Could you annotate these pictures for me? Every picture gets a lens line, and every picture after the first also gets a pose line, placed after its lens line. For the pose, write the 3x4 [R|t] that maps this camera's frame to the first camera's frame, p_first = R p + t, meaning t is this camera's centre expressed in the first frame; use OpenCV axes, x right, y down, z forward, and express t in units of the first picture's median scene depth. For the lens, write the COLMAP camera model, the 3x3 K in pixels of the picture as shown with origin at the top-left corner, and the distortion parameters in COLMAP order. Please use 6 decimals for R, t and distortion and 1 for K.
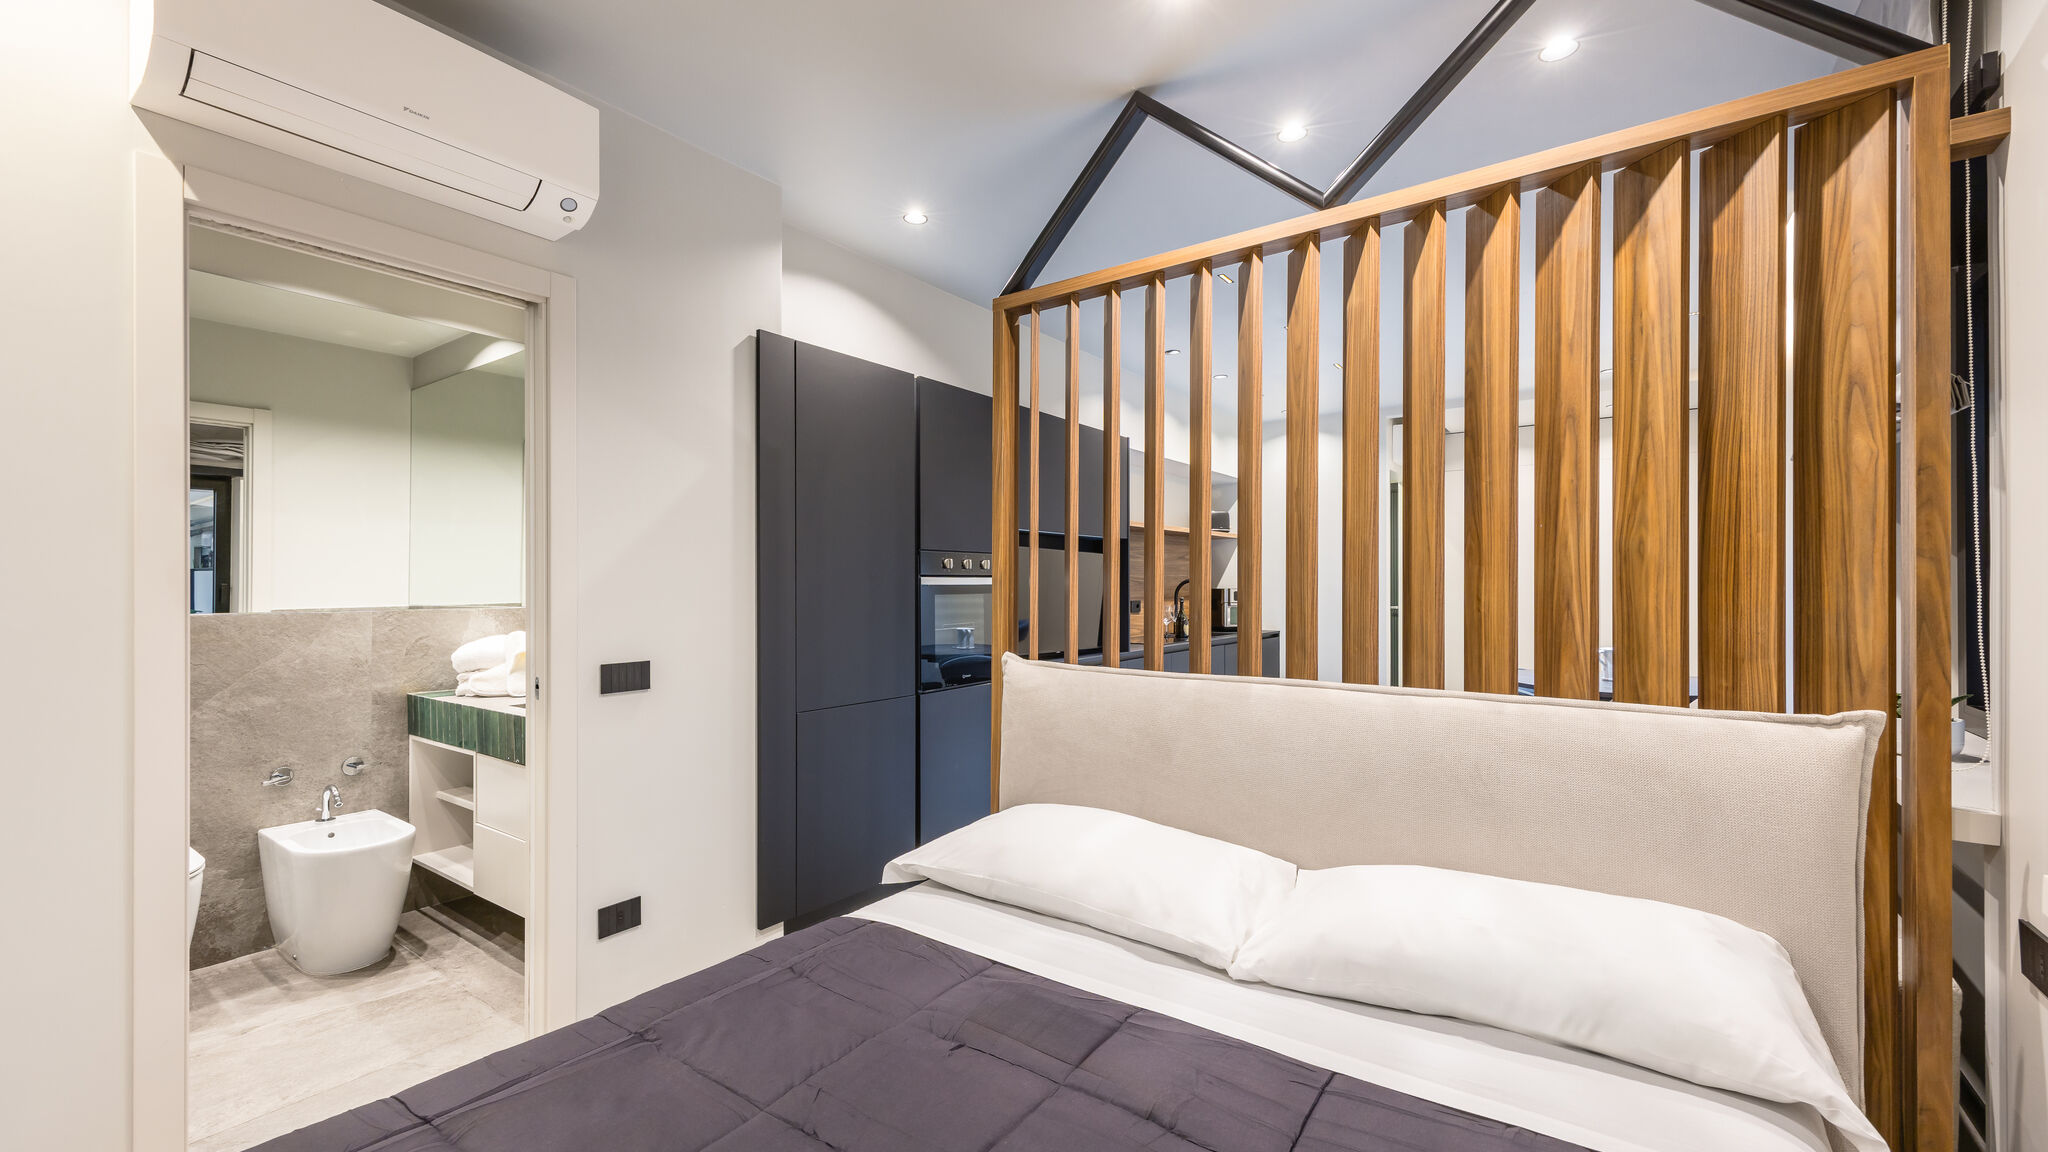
lens RADIAL K [[832.6, 0, 994.1], [0, 832.6, 578.7], [0, 0, 1]] dist [0.010111, -0.002458]
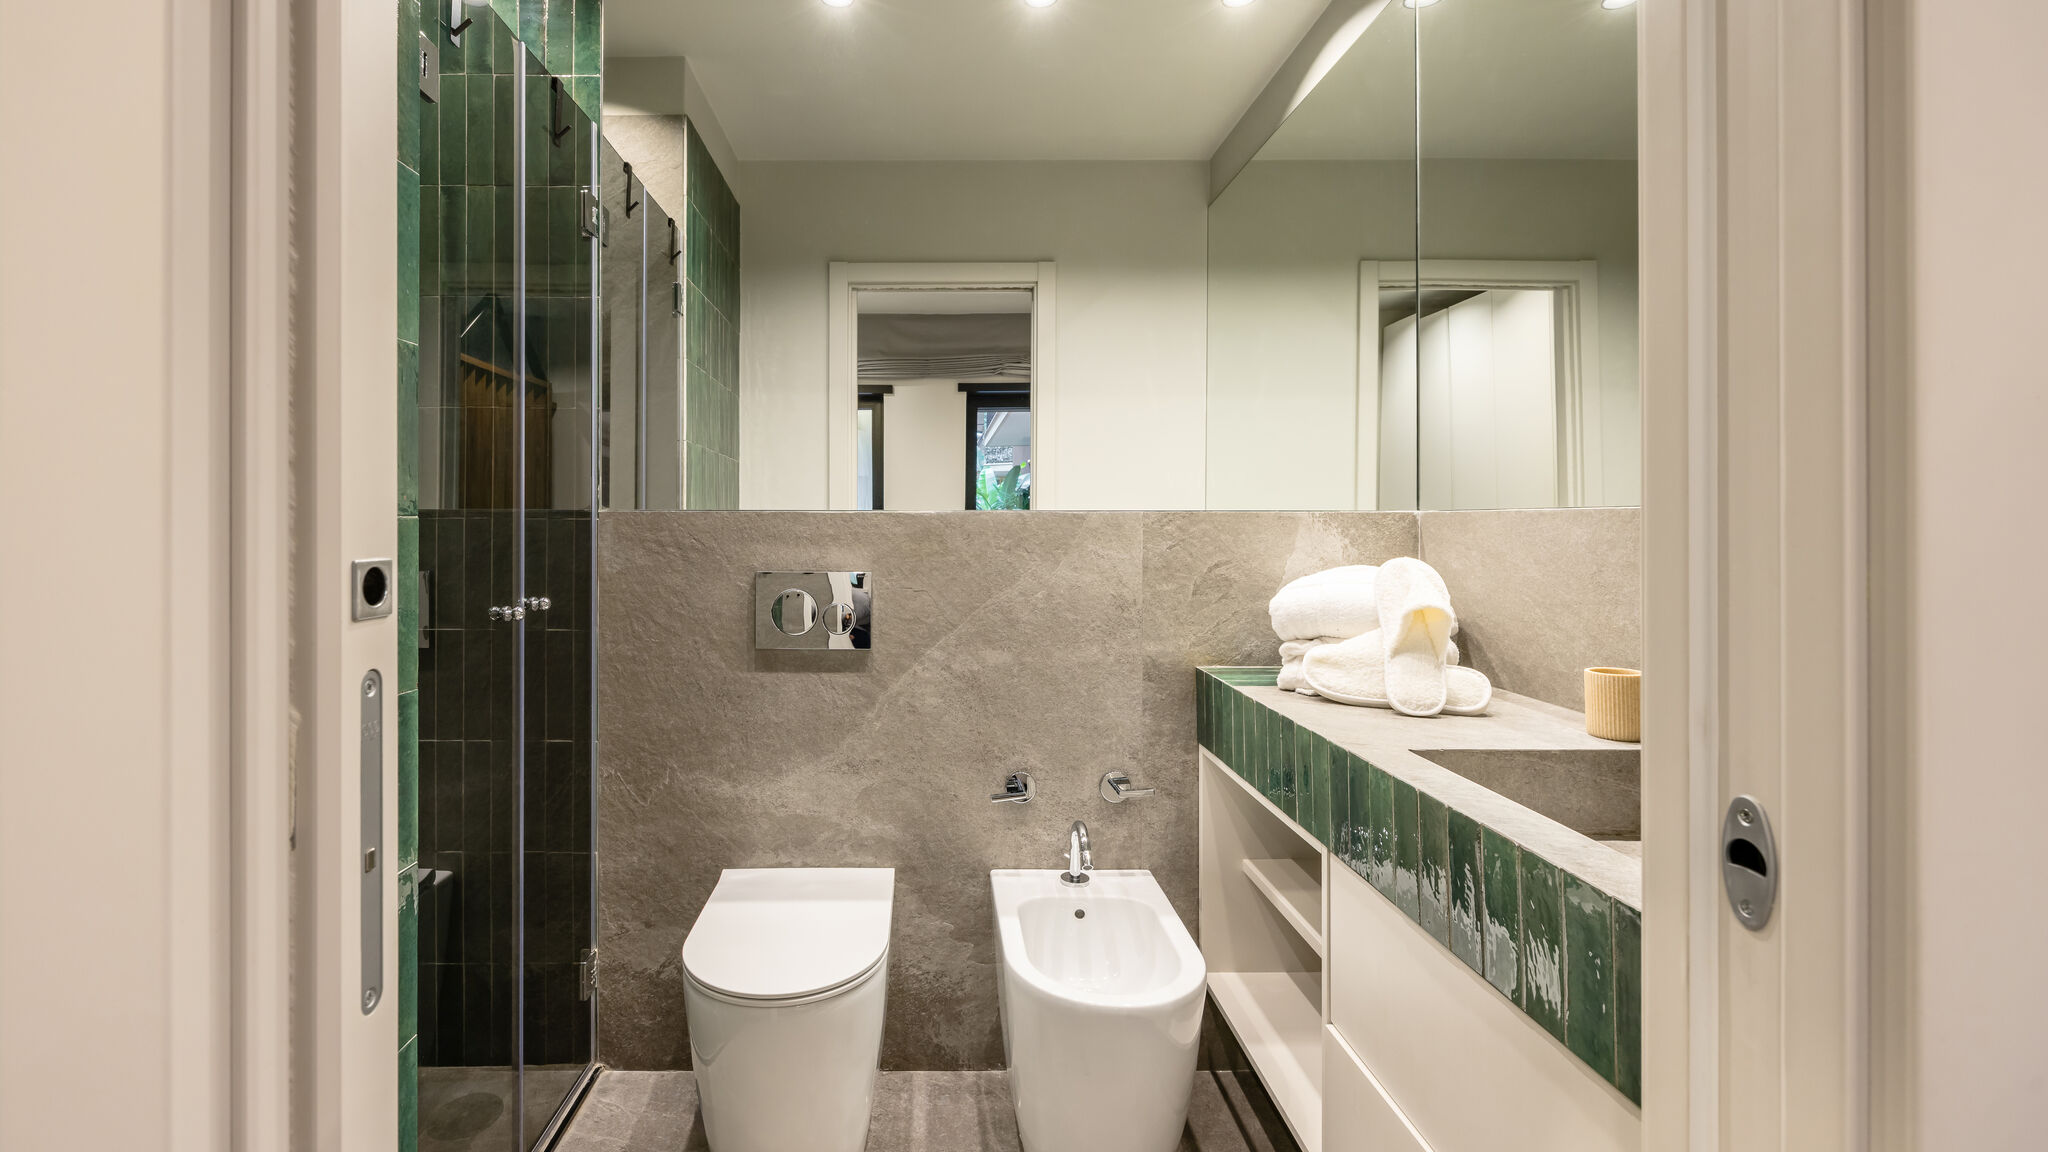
lens RADIAL K [[871.4, 0, 951.3], [0, 871.4, 521.3], [0, 0, 1]] dist [-0.010538, 0.000231]
pose [[0.612708, 0.000006, -0.790309, -0.387597], [0.004789, 0.999982, 0.003721, 0.044542], [0.790295, -0.006064, 0.612697, 0.581518]]
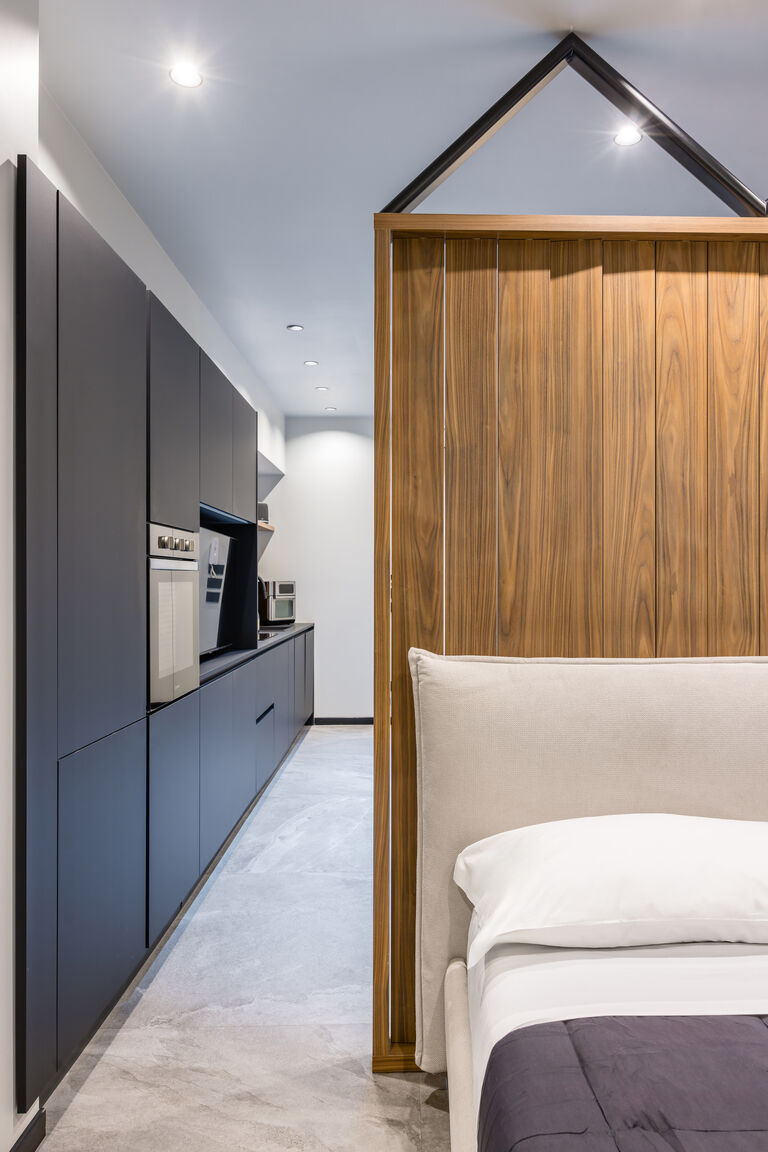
lens RADIAL K [[796.5, 0, 438.8], [0, 796.5, 581.8], [0, 0, 1]] dist [-0.045859, -0.006707]
pose [[0.760556, -0.000856, 0.649272, -0.387554], [-0.002696, 0.999986, 0.004477, 0.015899], [-0.649267, -0.005155, 0.760543, 0.326154]]
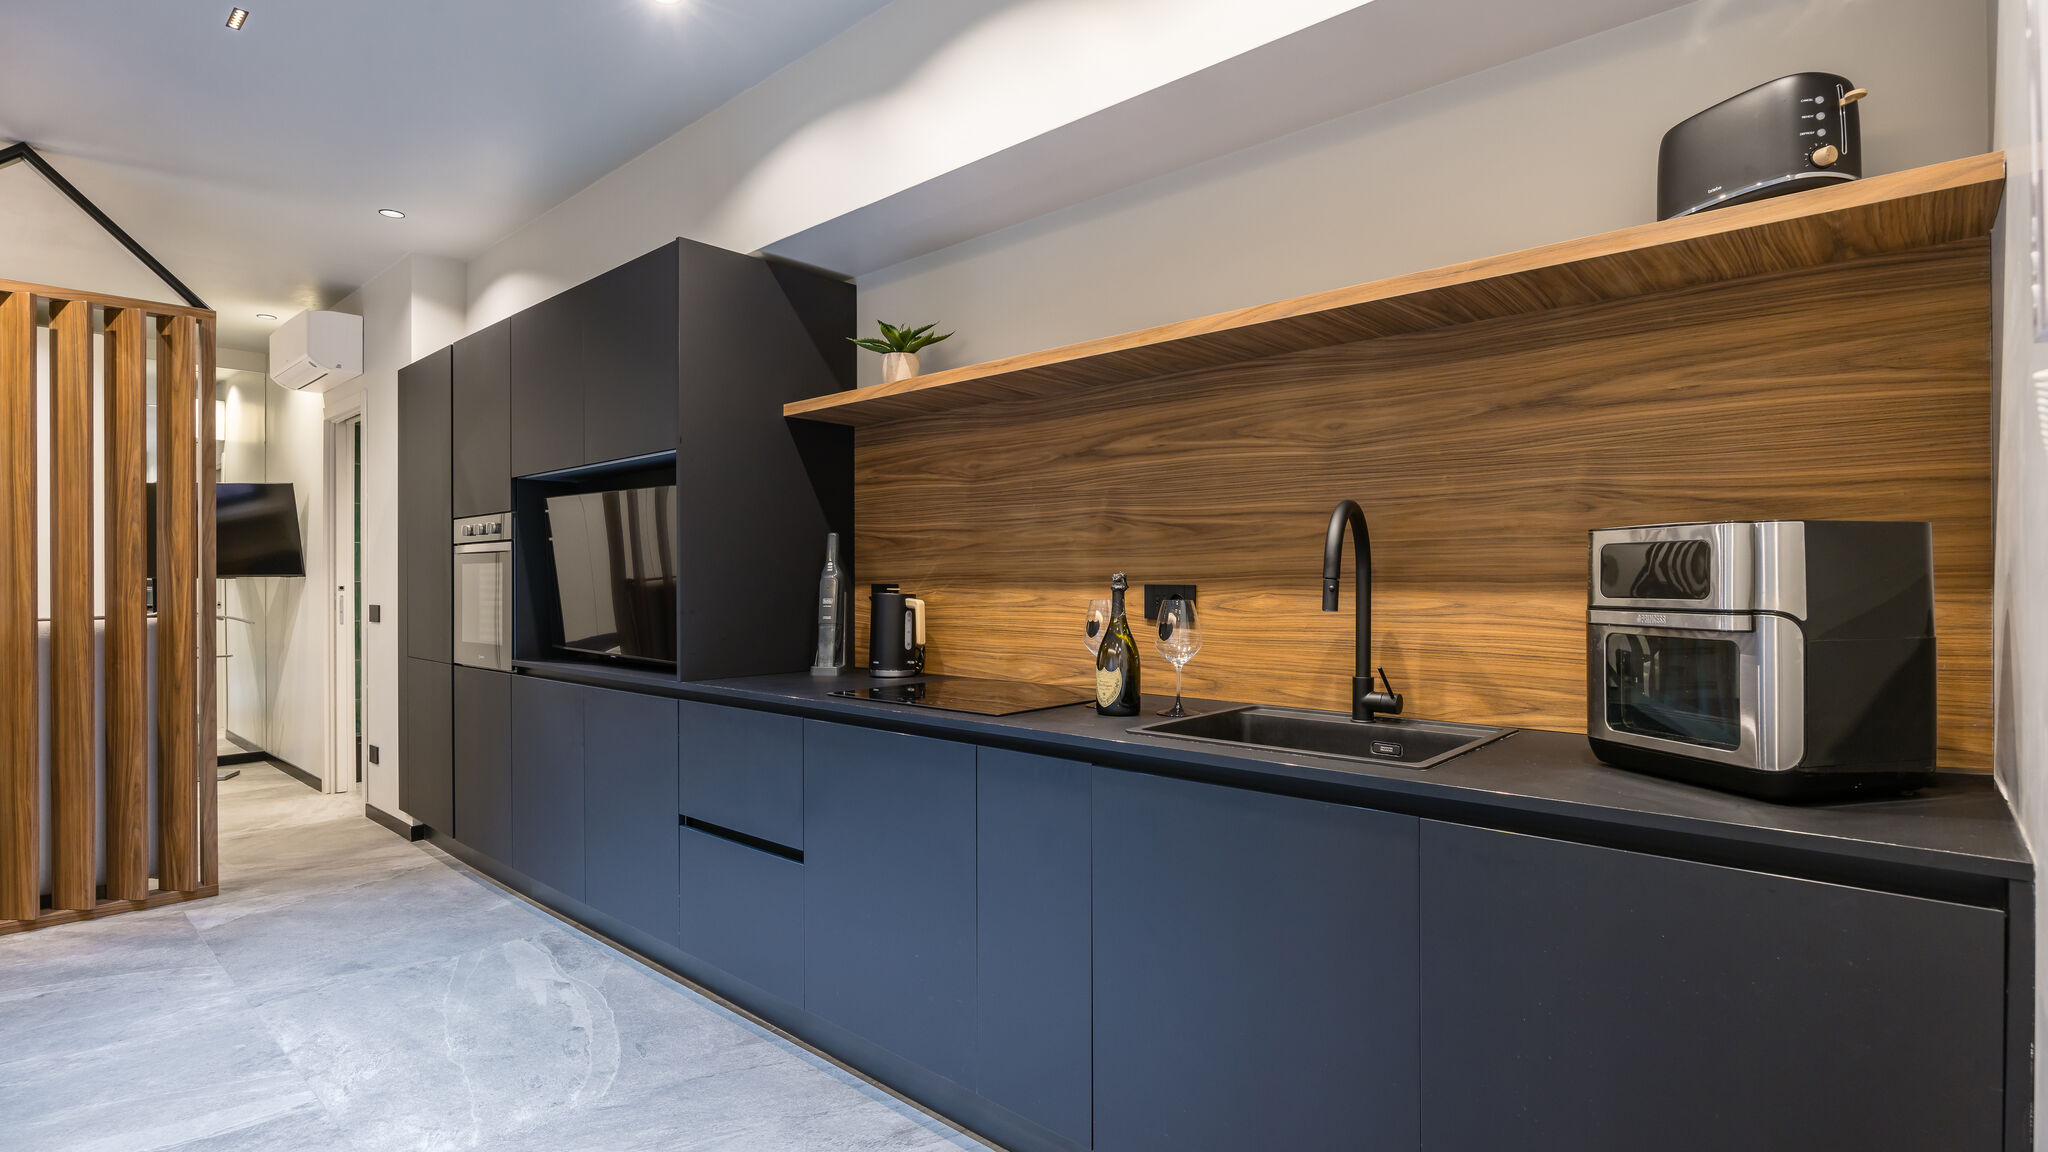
lens RADIAL K [[989.5, 0, 1022.3], [0, 989.5, 575.8], [0, 0, 1]] dist [0.001961, -0.003455]
pose [[-0.074826, -0.001043, -0.997196, 1.194145], [0.008226, 0.999965, -0.001663, 0.046868], [0.997163, -0.008328, -0.074815, 2.004728]]
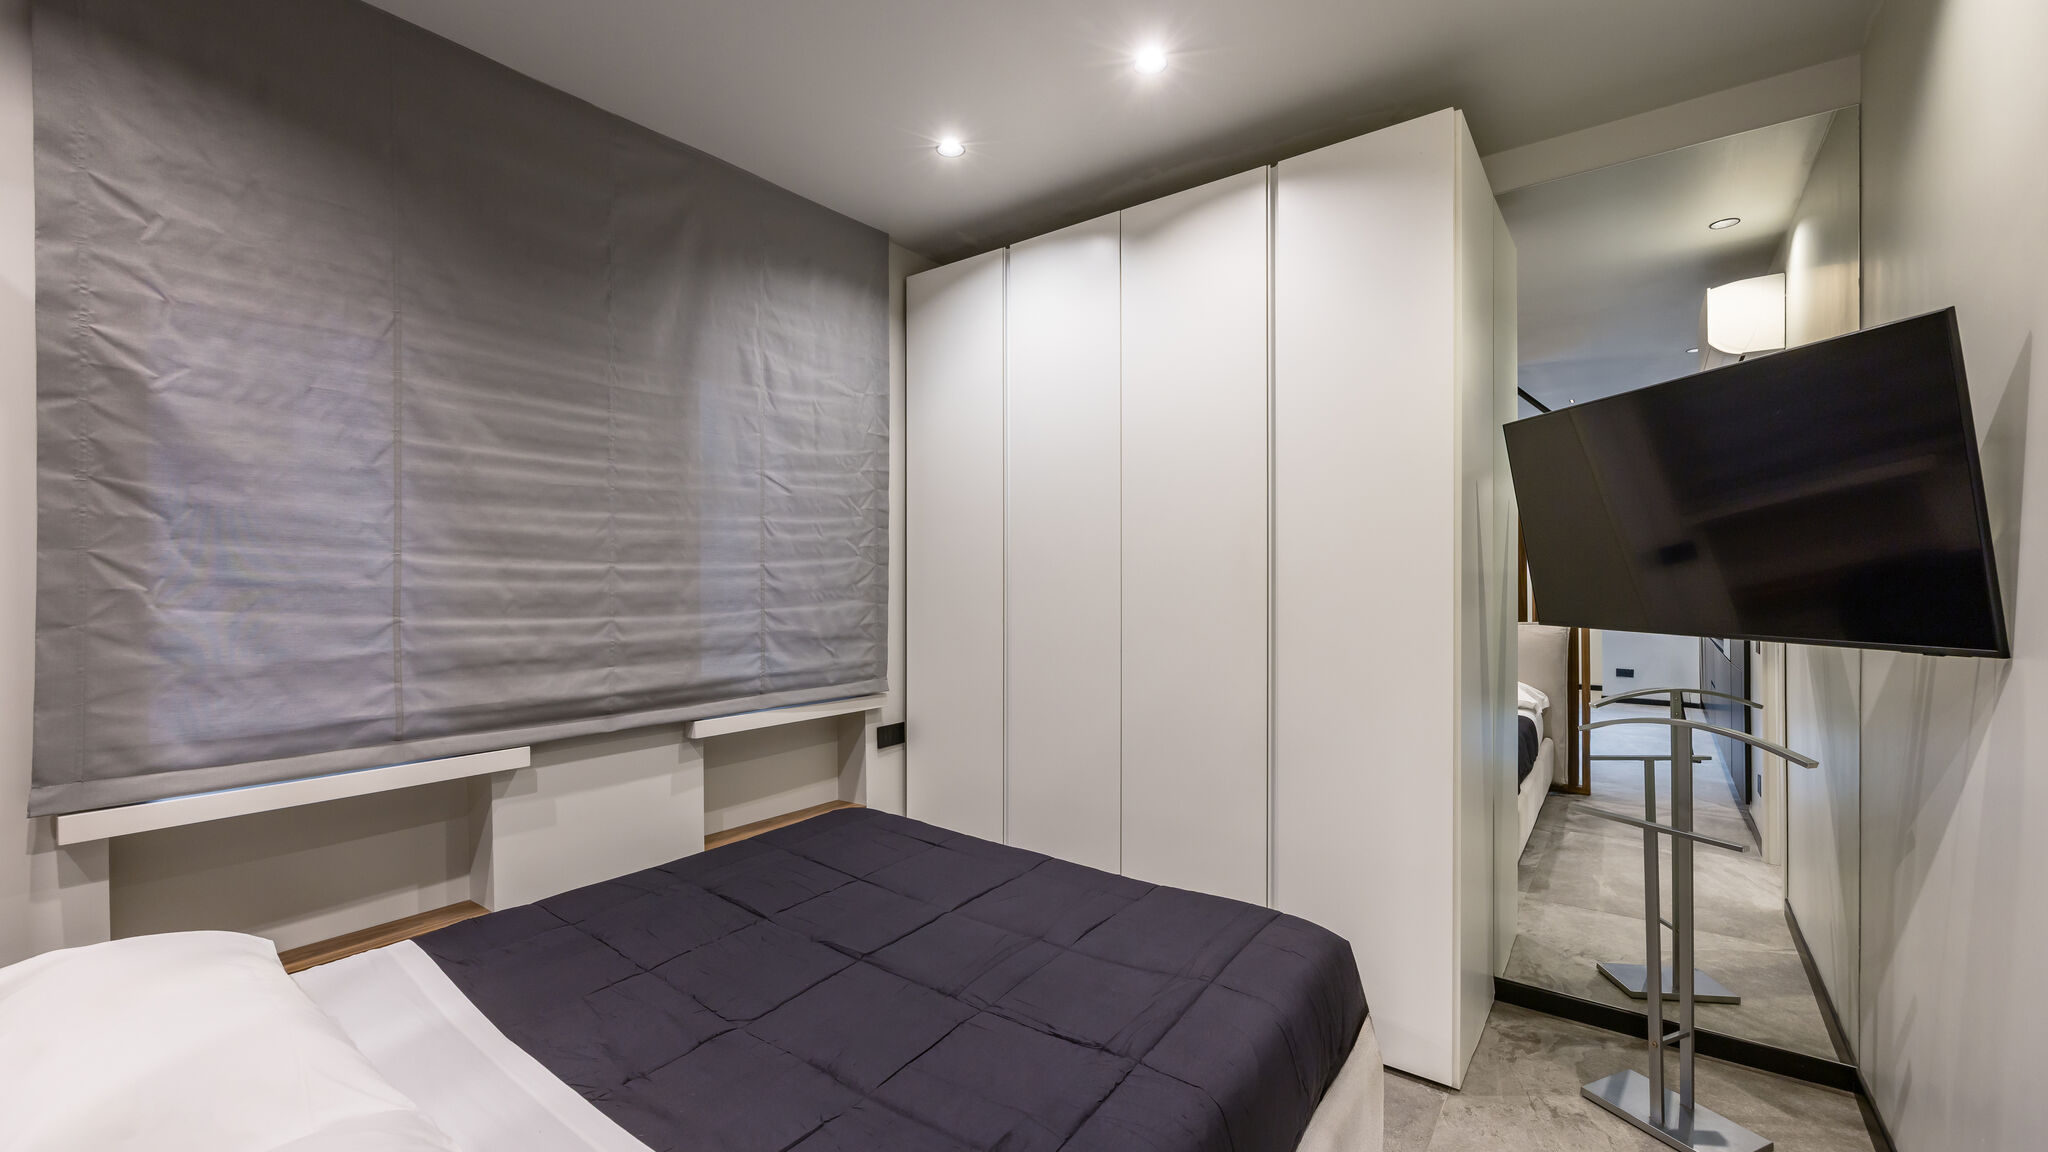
lens RADIAL K [[832.6, 0, 1002.8], [0, 832.6, 588.0], [0, 0, 1]] dist [0.010111, -0.002458]
pose [[-0.999437, 0.007562, -0.032697, -0.073832], [0.007471, 0.999968, 0.002922, -0.006993], [0.032718, 0.002676, -0.999461, 0.898579]]
